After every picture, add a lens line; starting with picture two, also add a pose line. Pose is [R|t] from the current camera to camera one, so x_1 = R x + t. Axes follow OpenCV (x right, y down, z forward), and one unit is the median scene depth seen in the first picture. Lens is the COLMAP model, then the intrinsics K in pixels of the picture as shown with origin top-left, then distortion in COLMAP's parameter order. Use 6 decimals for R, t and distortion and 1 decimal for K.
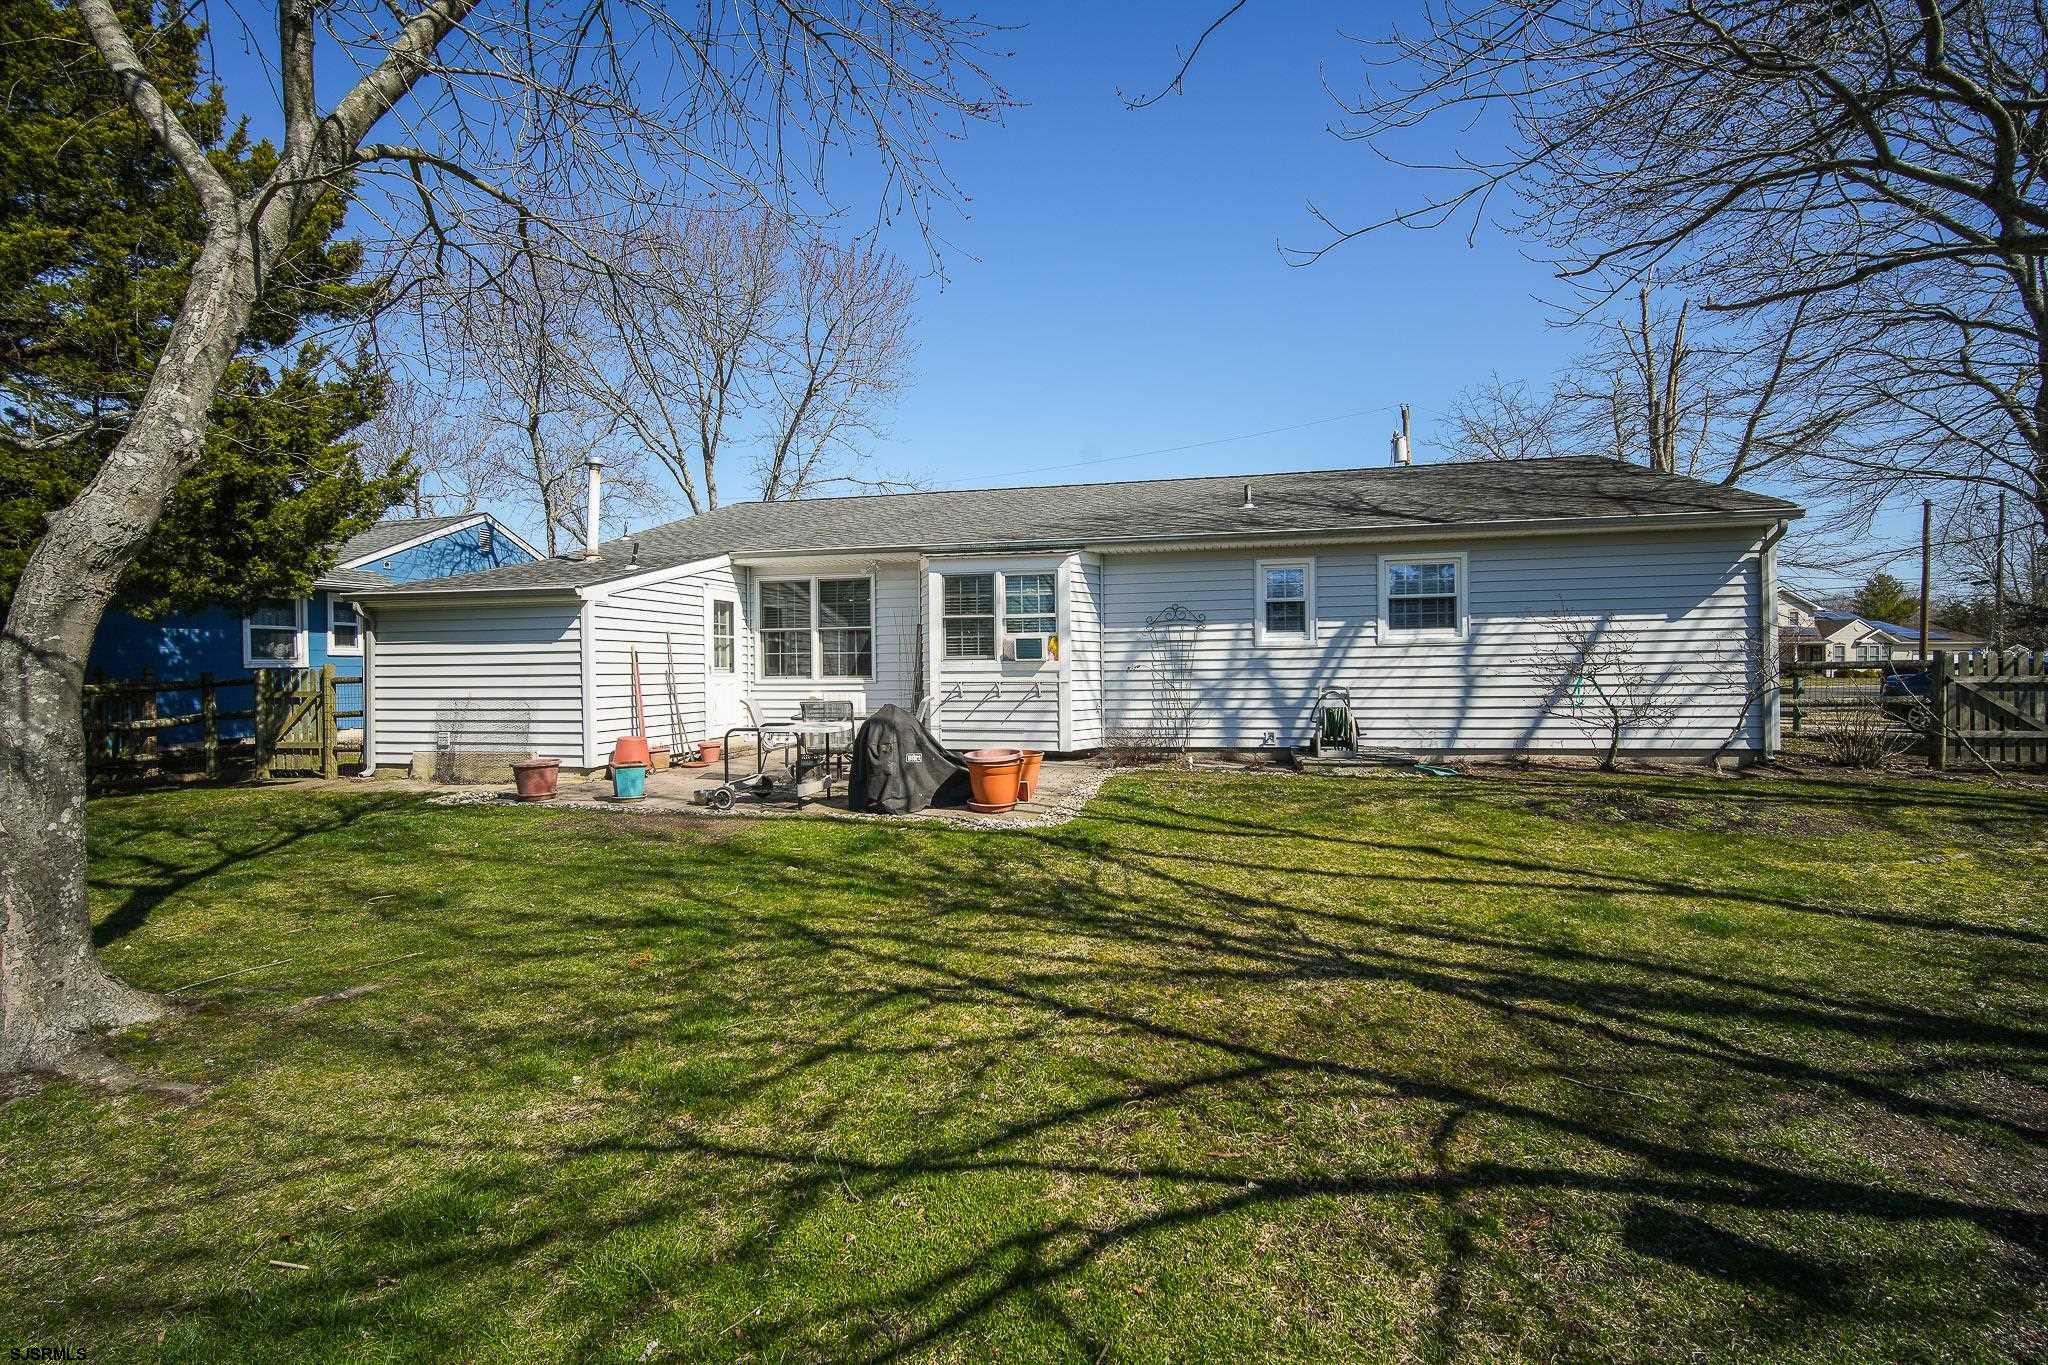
lens RADIAL K [[861.6, 0, 1023.2], [0, 861.6, 682.1], [0, 0, 1]] dist [-0.001843, -0.000057]
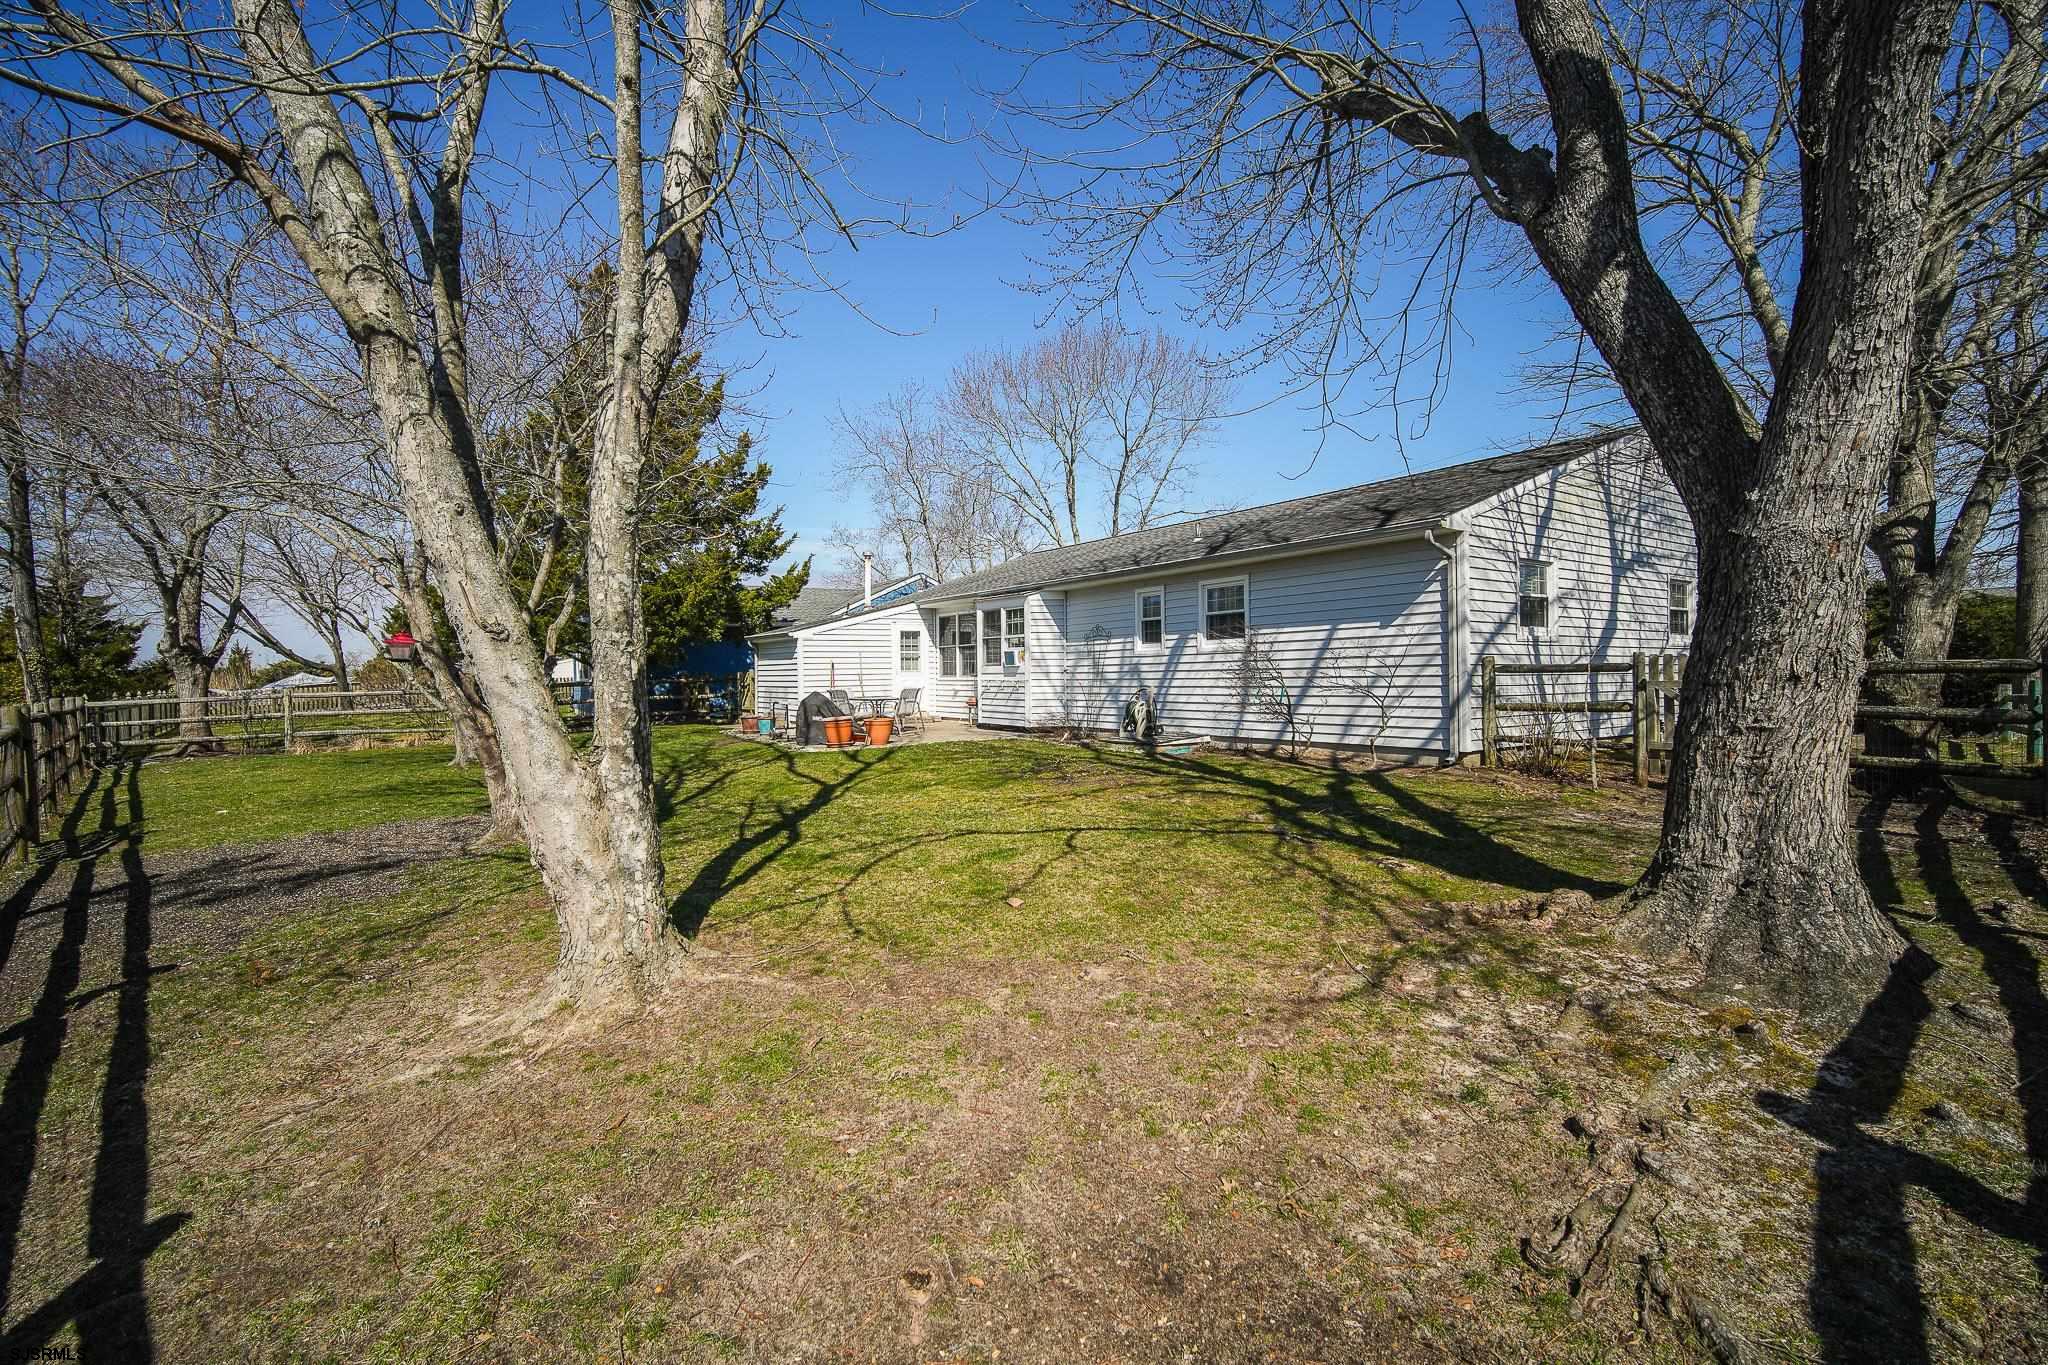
lens RADIAL K [[861.6, 0, 1028.6], [0, 861.6, 681.6], [0, 0, 1]] dist [-0.001843, -0.000057]
pose [[0.737163, 0.006814, -0.675681, 1.052321], [-0.003527, 0.999974, 0.006236, -0.007720], [0.675706, -0.002214, 0.737168, -0.090666]]
